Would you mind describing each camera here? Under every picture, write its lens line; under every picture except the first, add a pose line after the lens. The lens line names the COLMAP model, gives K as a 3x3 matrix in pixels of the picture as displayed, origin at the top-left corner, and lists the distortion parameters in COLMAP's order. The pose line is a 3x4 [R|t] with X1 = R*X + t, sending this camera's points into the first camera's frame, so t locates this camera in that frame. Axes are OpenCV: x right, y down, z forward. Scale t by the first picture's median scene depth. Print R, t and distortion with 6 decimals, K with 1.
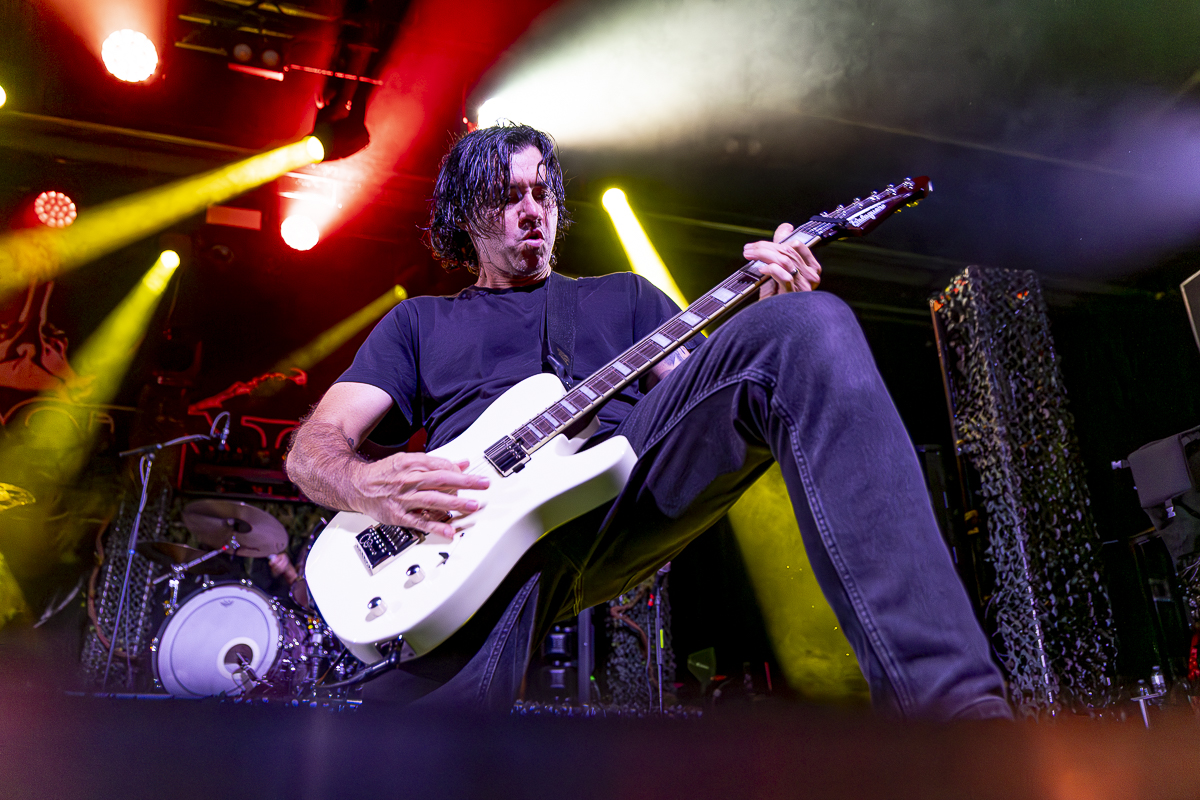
lens RADIAL K [[1022.0, 0, 605.8], [0, 1022.0, 398.3], [0, 0, 1]] dist [0.063141, 0.002734]
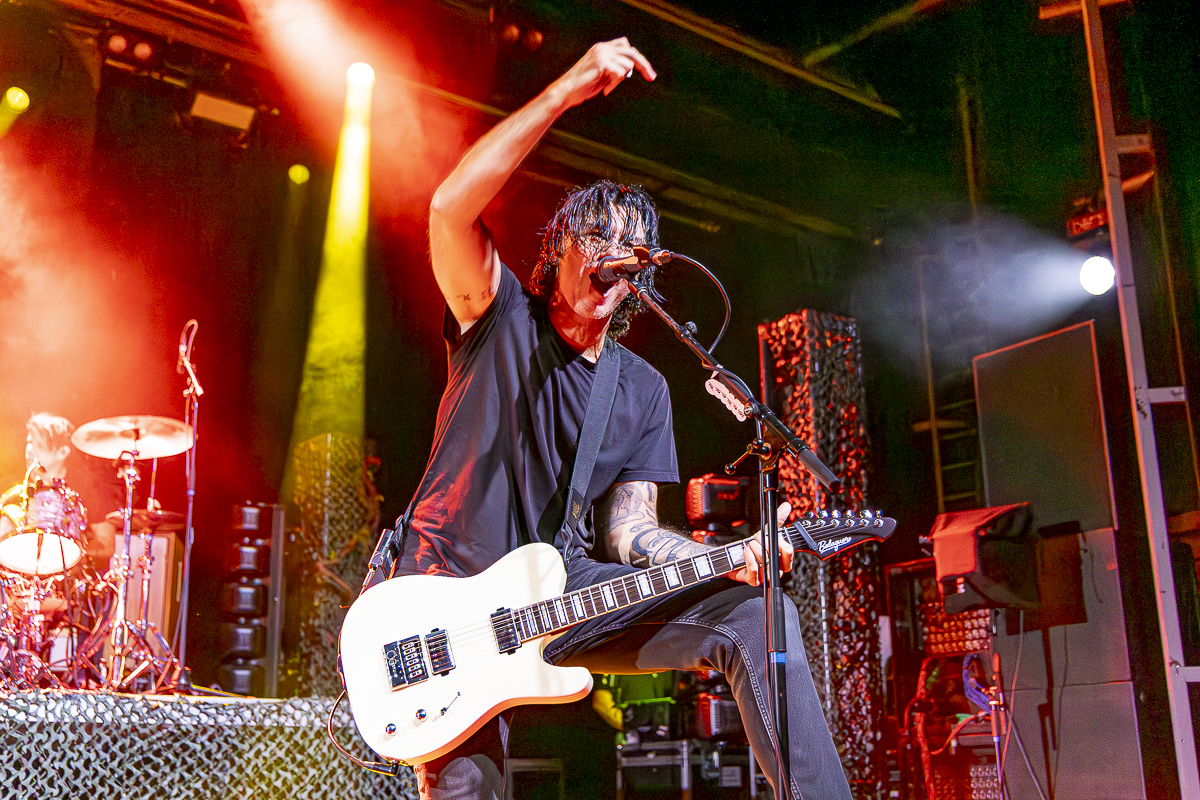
lens RADIAL K [[1420.5, 0, 599.1], [0, 1420.5, 391.9], [0, 0, 1]] dist [0.017306, 0.000000]
pose [[0.918362, 0.102715, 0.382180, -0.322641], [-0.160290, 0.979512, 0.121917, -0.158997], [-0.361827, -0.173224, 0.916010, -0.216481]]
